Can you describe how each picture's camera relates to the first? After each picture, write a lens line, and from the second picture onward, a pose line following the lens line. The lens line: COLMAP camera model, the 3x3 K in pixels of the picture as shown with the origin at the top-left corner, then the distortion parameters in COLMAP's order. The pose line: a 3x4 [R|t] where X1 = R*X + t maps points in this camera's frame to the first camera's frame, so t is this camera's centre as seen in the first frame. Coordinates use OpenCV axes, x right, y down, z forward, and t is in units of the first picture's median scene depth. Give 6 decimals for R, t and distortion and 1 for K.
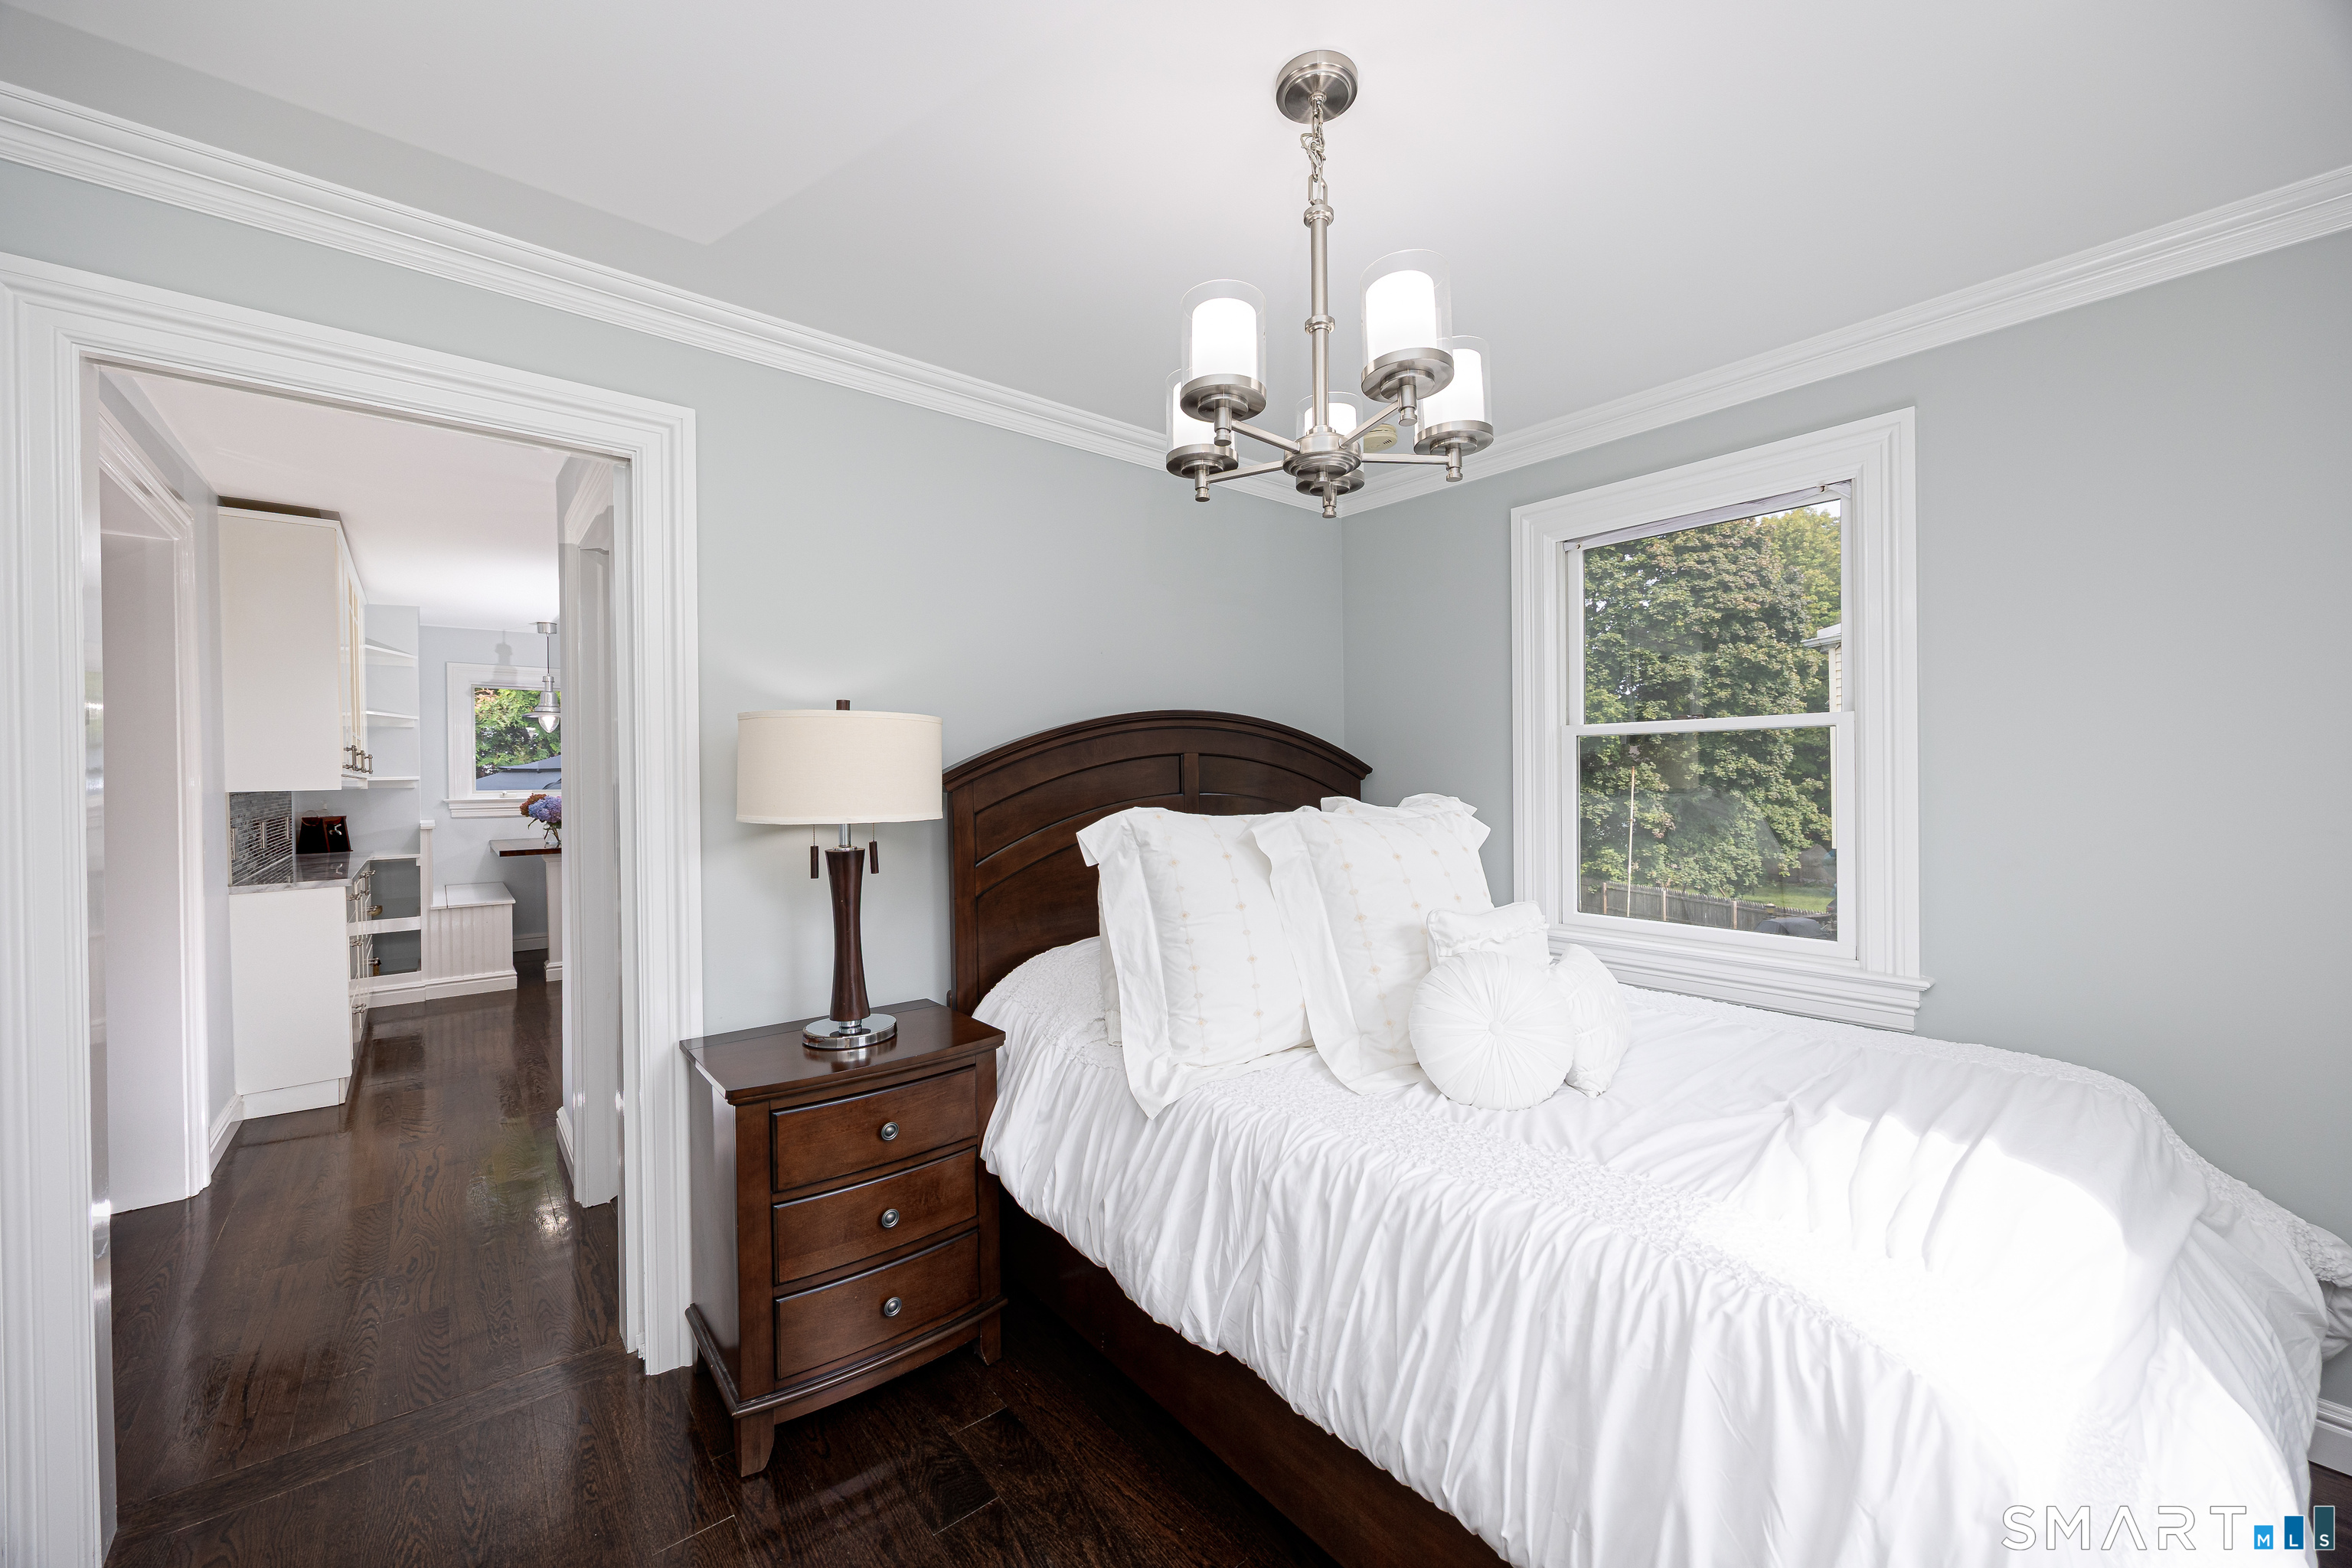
lens RADIAL K [[903.8, 0, 1172.4], [0, 903.8, 789.8], [0, 0, 1]] dist [-0.000553, -0.000274]
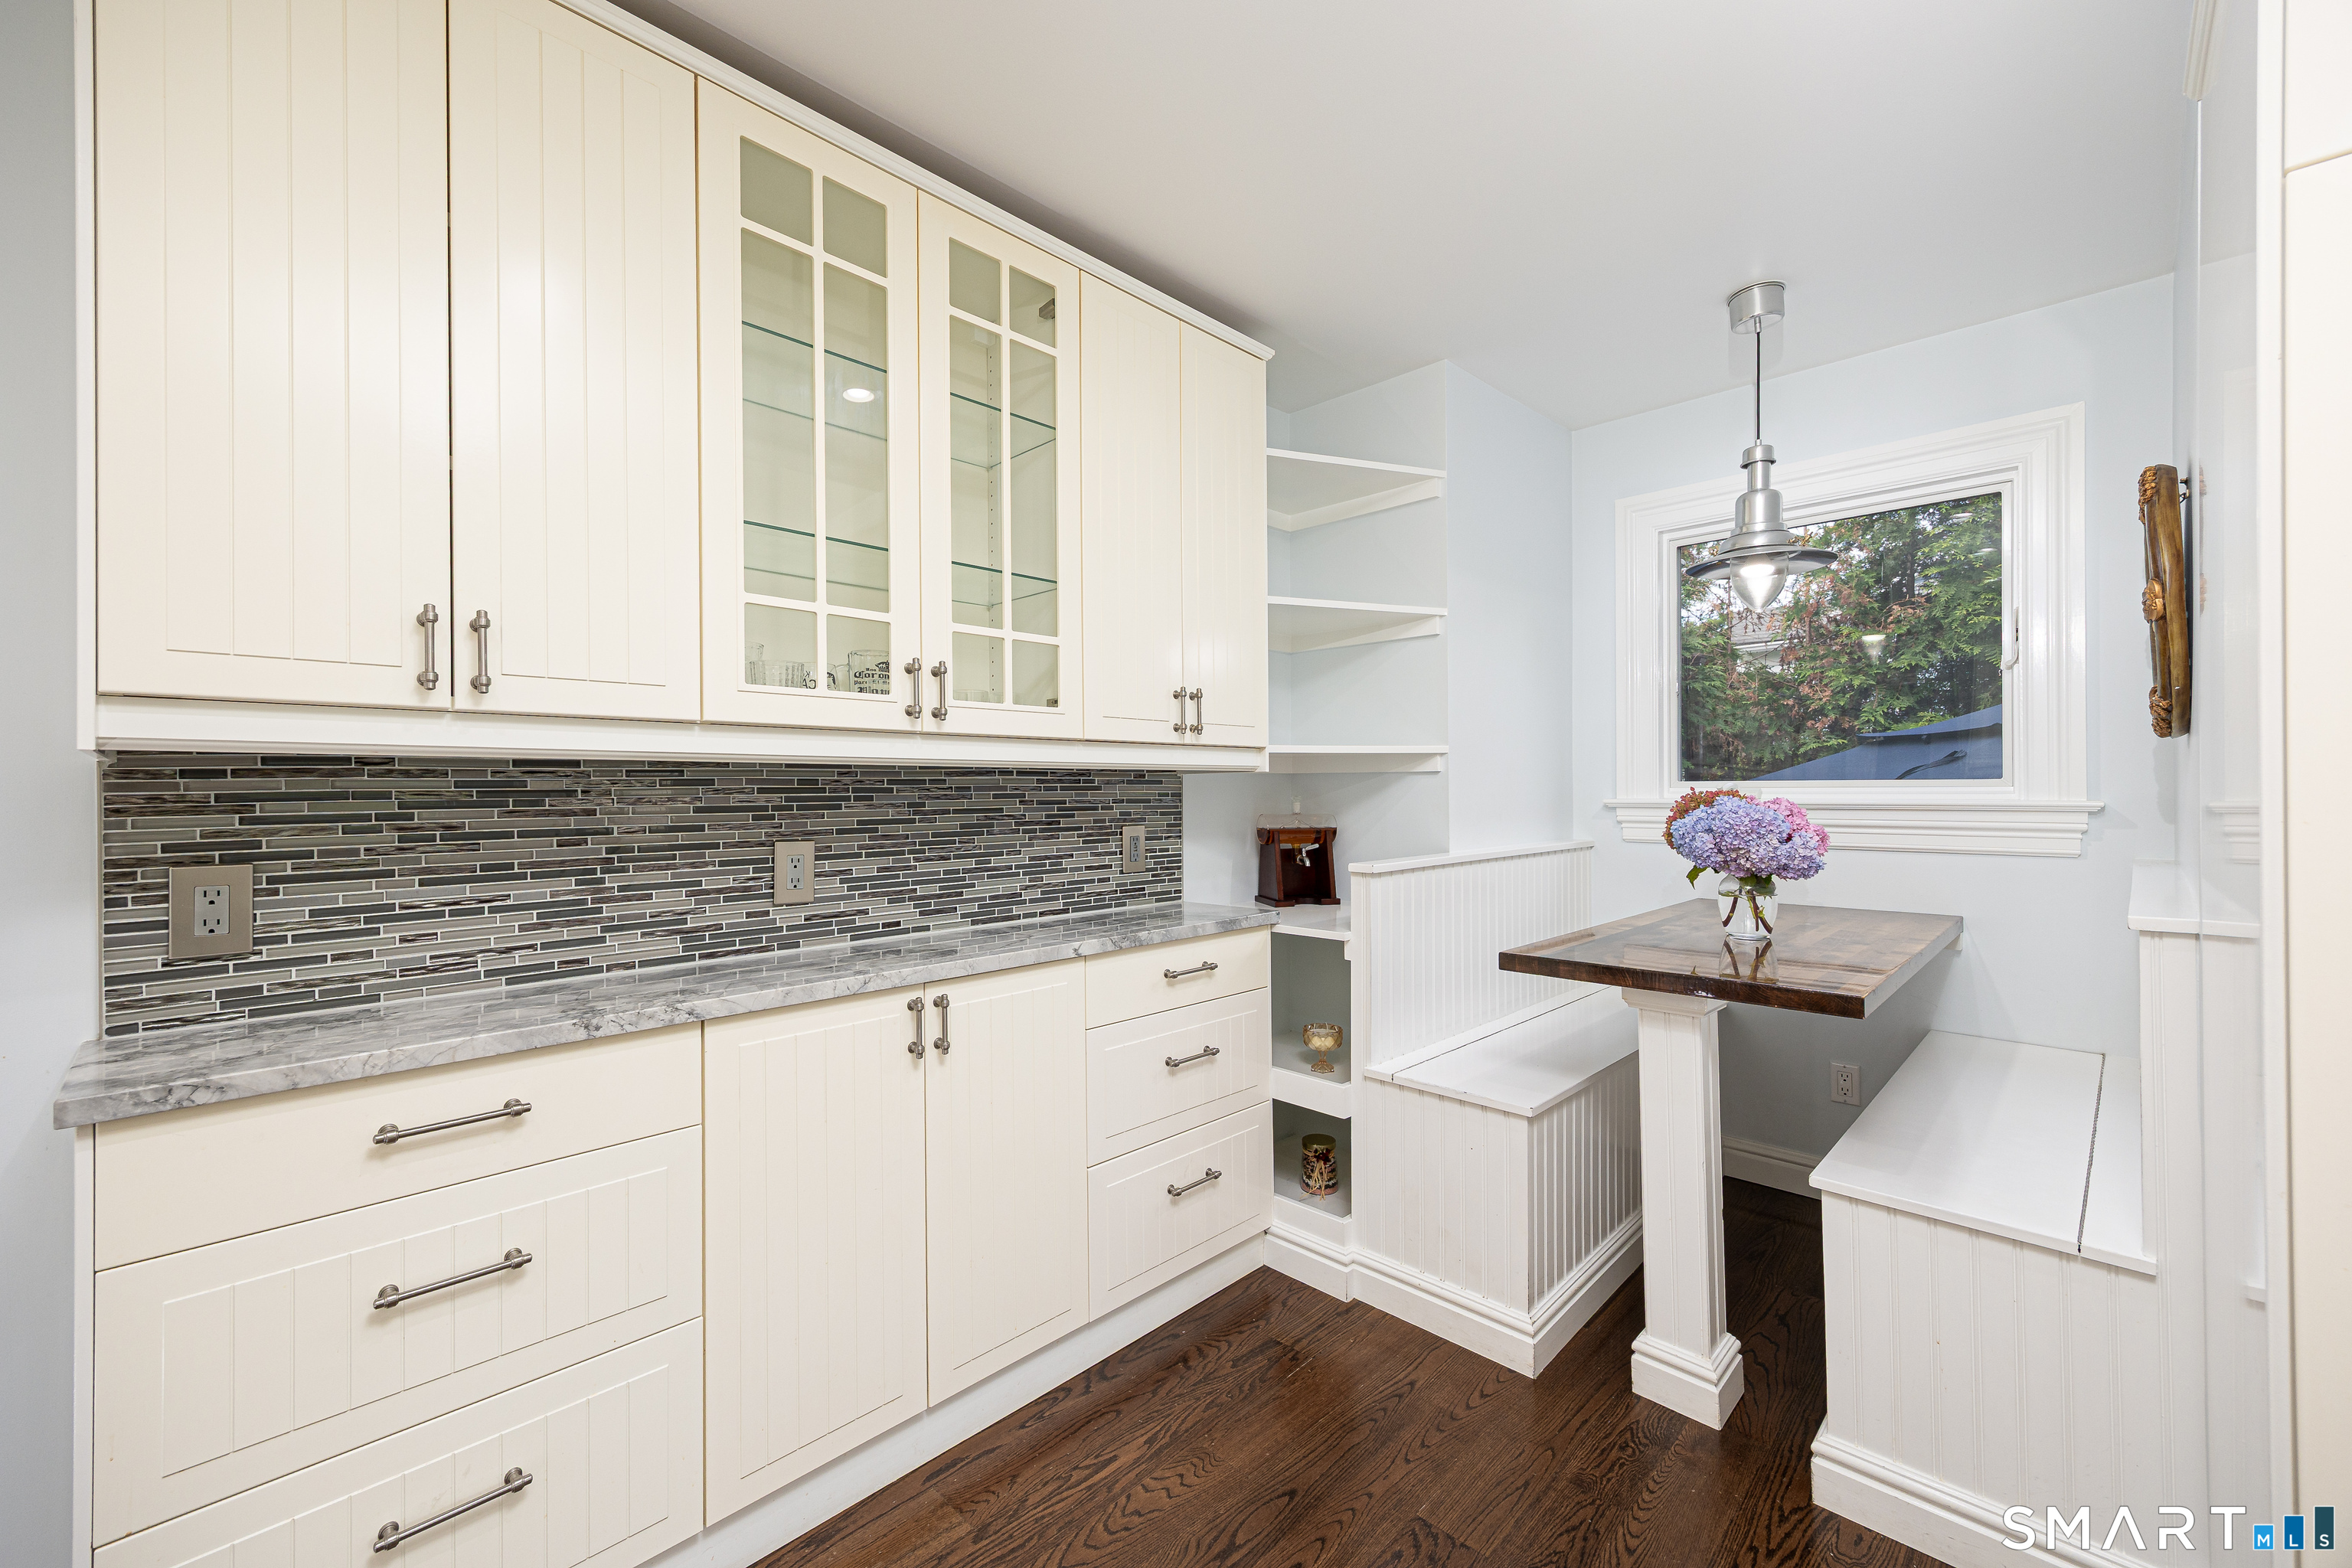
lens RADIAL K [[949.7, 0, 1169.7], [0, 949.7, 789.8], [0, 0, 1]] dist [-0.000082, 0.000050]
pose [[0.109938, 0.013463, -0.993847, -0.401002], [-0.010596, 0.999867, 0.012373, 0.002123], [0.993882, 0.009171, 0.110066, 0.842093]]
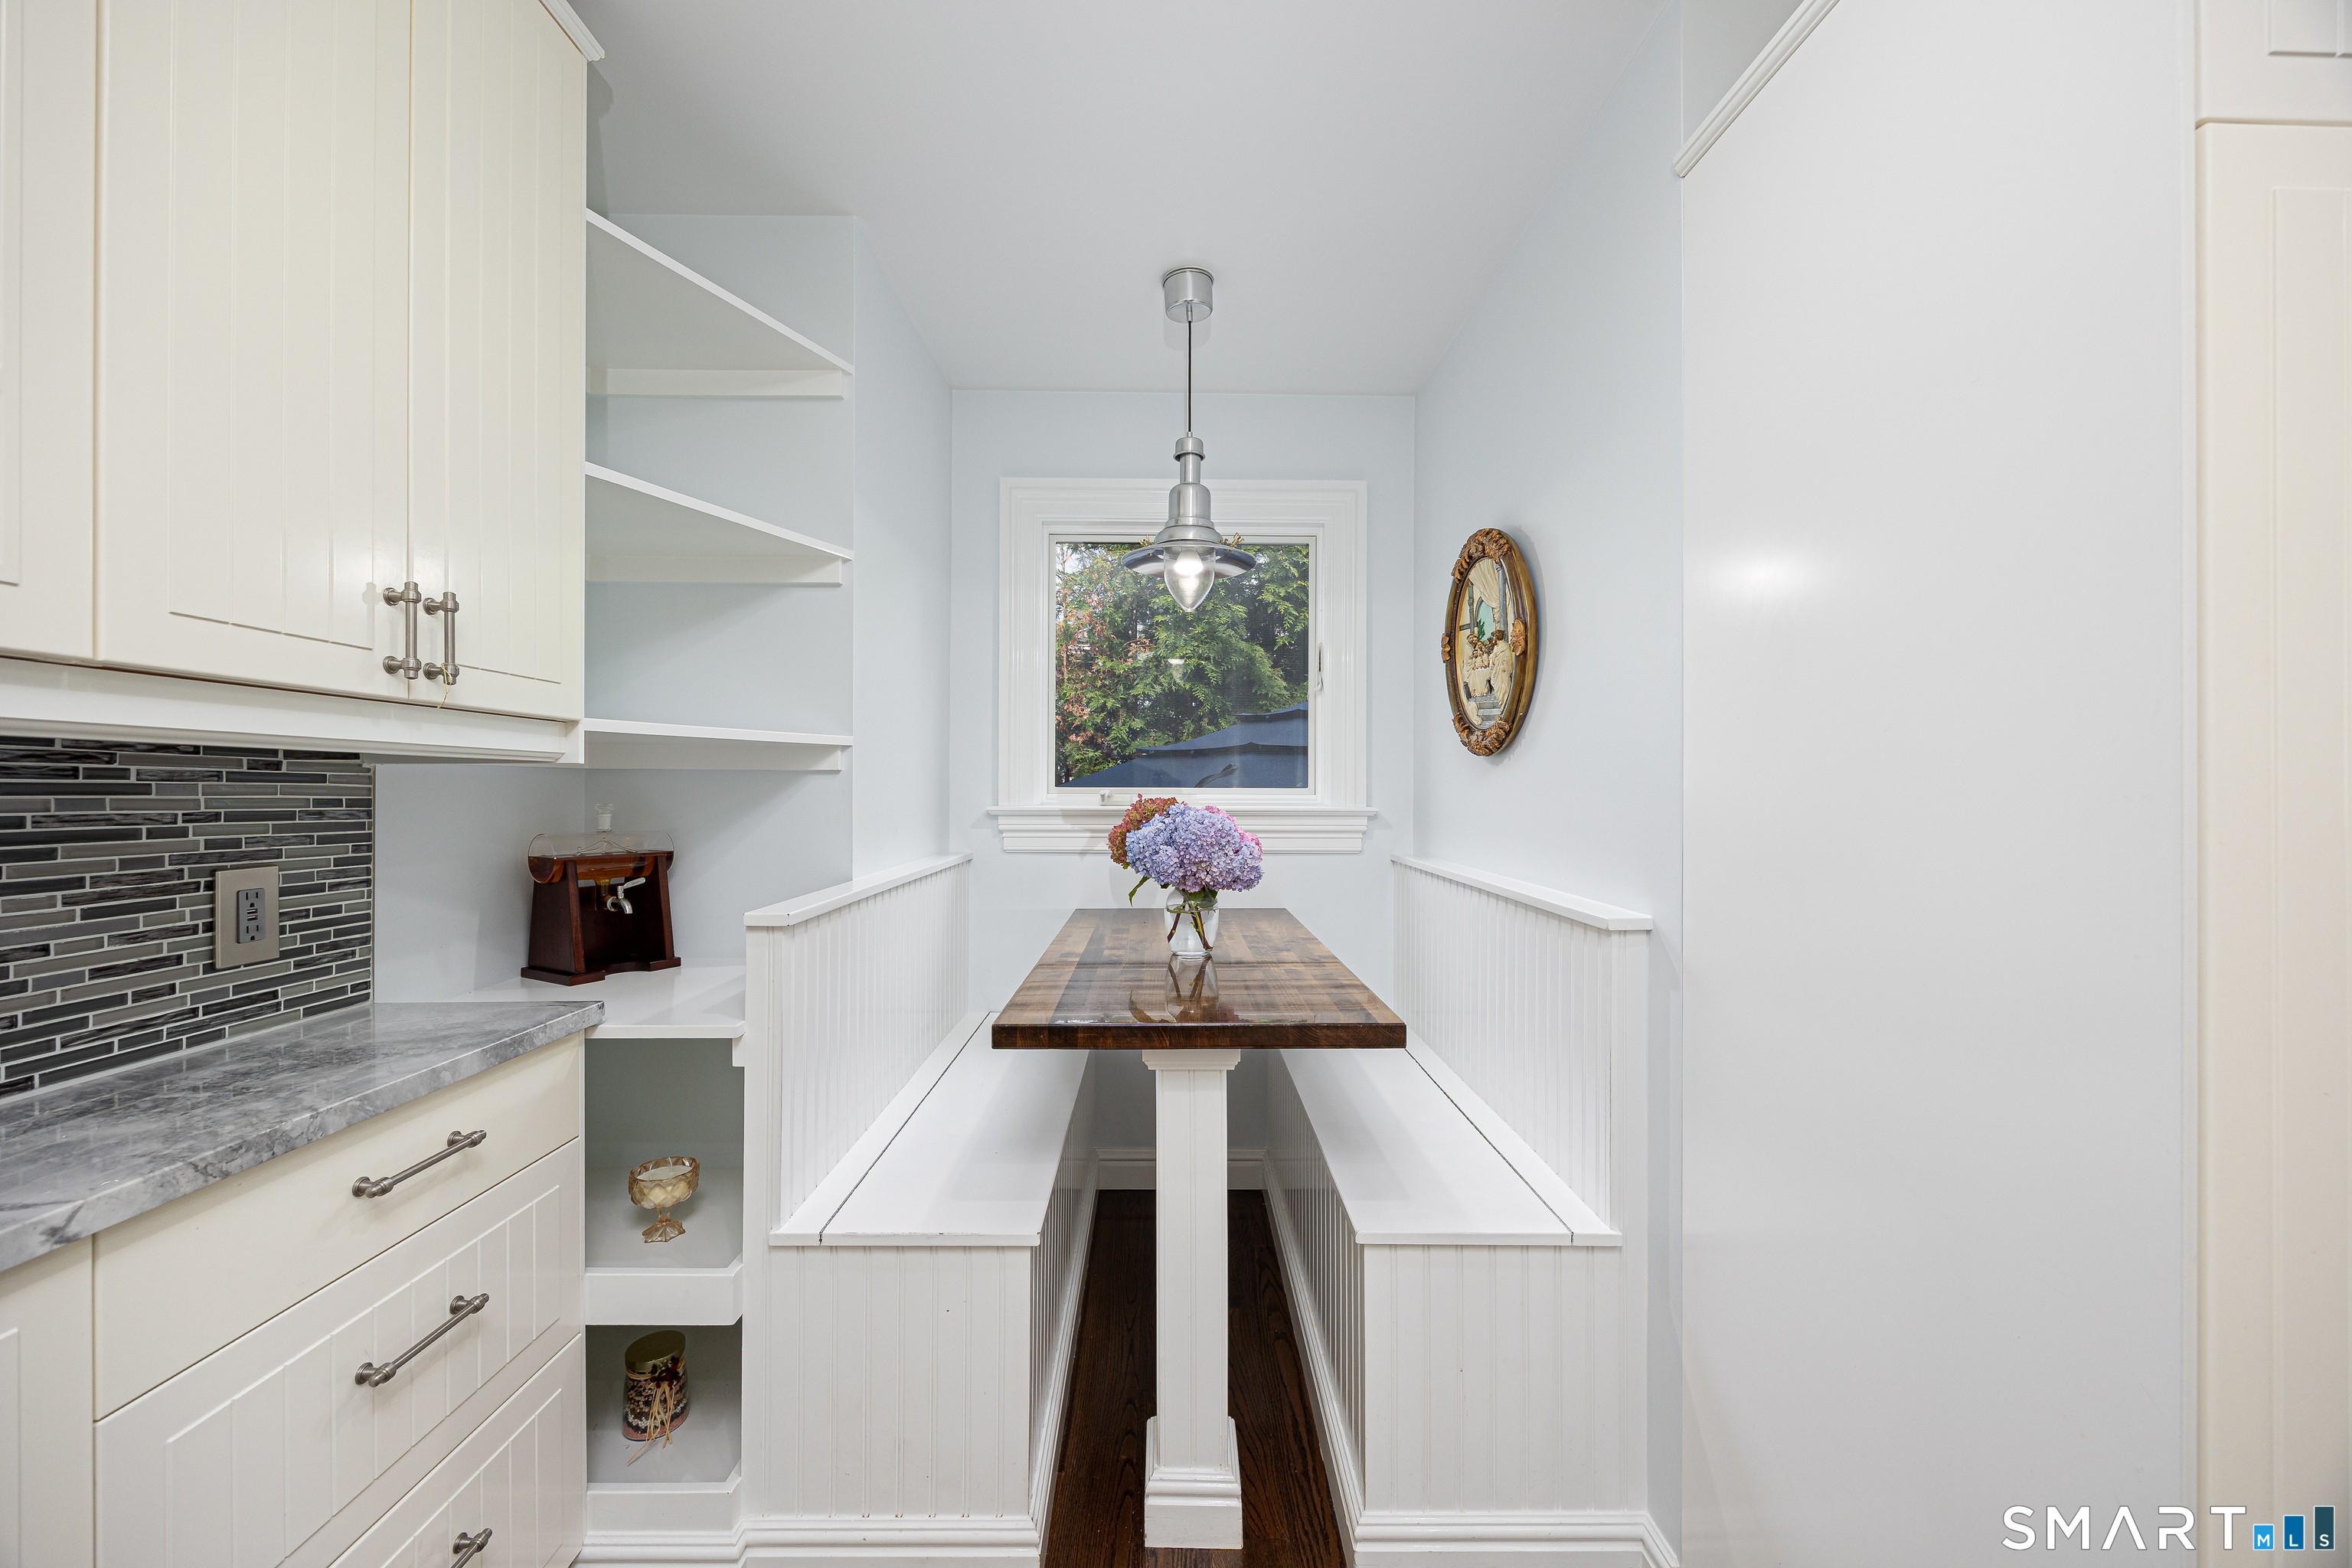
lens RADIAL K [[903.8, 0, 1172.4], [0, 903.8, 789.8], [0, 0, 1]] dist [-0.000553, -0.000274]
pose [[0.785705, 0.014093, -0.618441, -0.558935], [-0.022054, 0.999743, -0.005235, 0.003530], [0.618208, 0.017752, 0.785814, 0.843038]]
